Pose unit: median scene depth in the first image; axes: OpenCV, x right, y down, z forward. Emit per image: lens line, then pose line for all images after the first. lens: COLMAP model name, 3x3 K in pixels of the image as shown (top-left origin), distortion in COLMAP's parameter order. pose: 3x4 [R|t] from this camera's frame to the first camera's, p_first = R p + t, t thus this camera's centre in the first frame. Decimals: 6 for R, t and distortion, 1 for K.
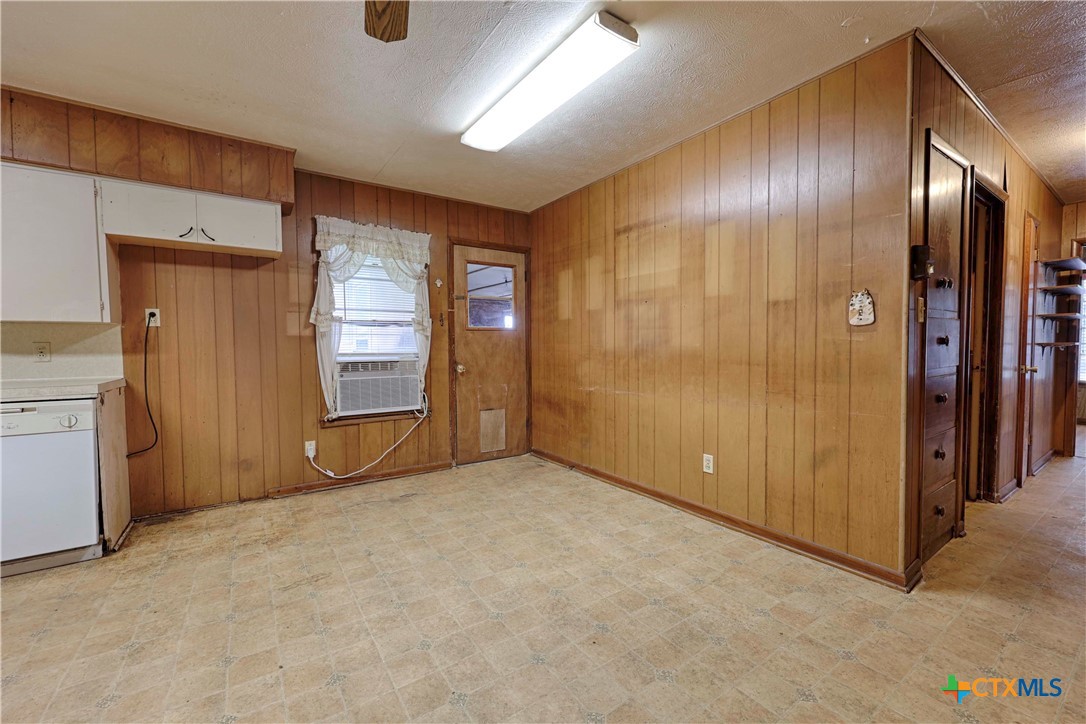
lens RADIAL K [[437.9, 0, 538.9], [0, 437.9, 362.9], [0, 0, 1]] dist [-0.001230, 0.000886]
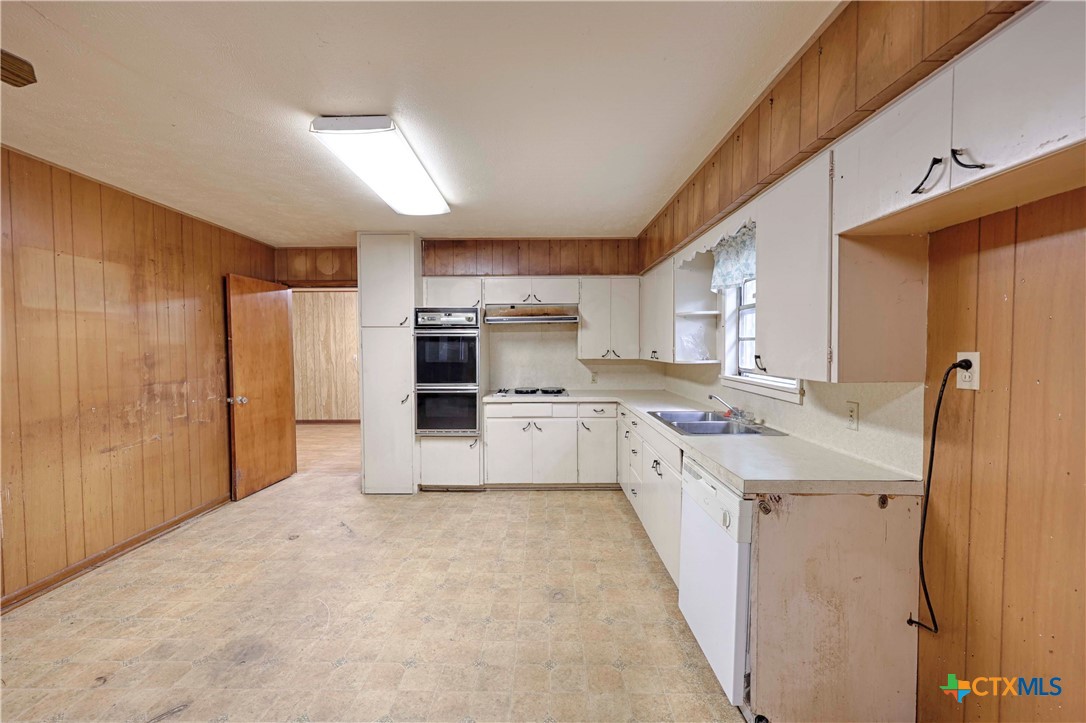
lens RADIAL K [[437.9, 0, 538.9], [0, 437.9, 363.1], [0, 0, 1]] dist [-0.001230, 0.000886]
pose [[-0.568719, 0.036958, -0.821701, -0.227945], [-0.026317, 0.997661, 0.063087, -0.127290], [0.822111, 0.057503, -0.566416, 0.872988]]
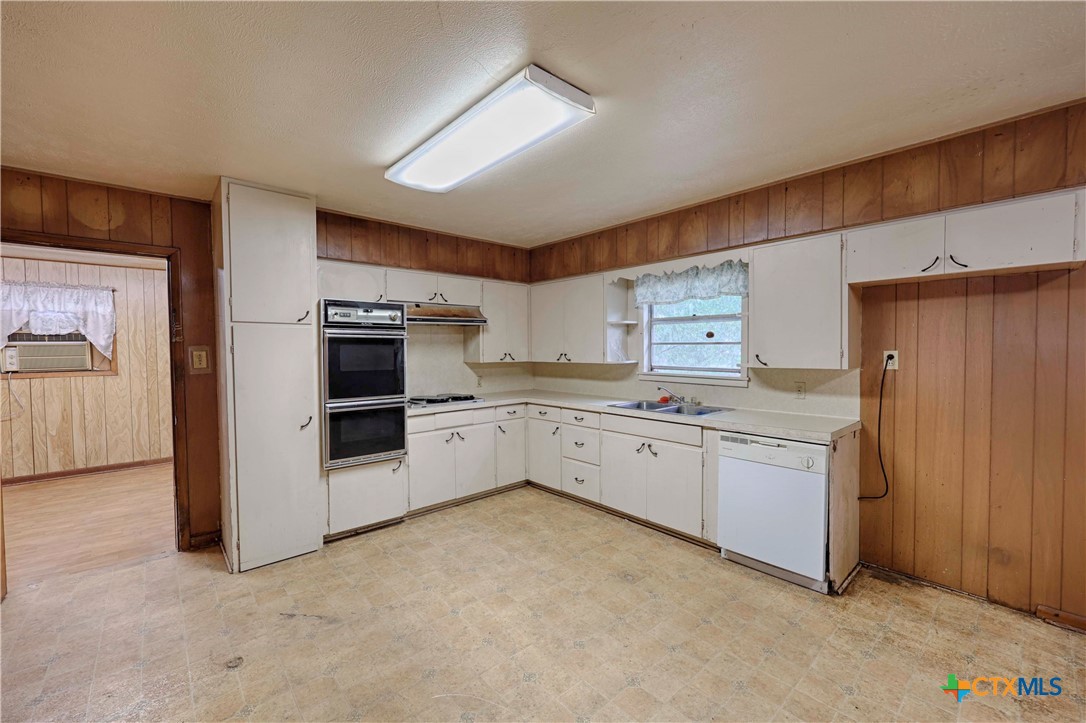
lens RADIAL K [[437.9, 0, 539.1], [0, 437.9, 362.5], [0, 0, 1]] dist [-0.001230, 0.000886]
pose [[0.130638, 0.033777, -0.990855, -0.050947], [-0.031216, 0.999064, 0.029941, -0.101424], [0.990939, 0.027019, 0.131570, 0.128869]]
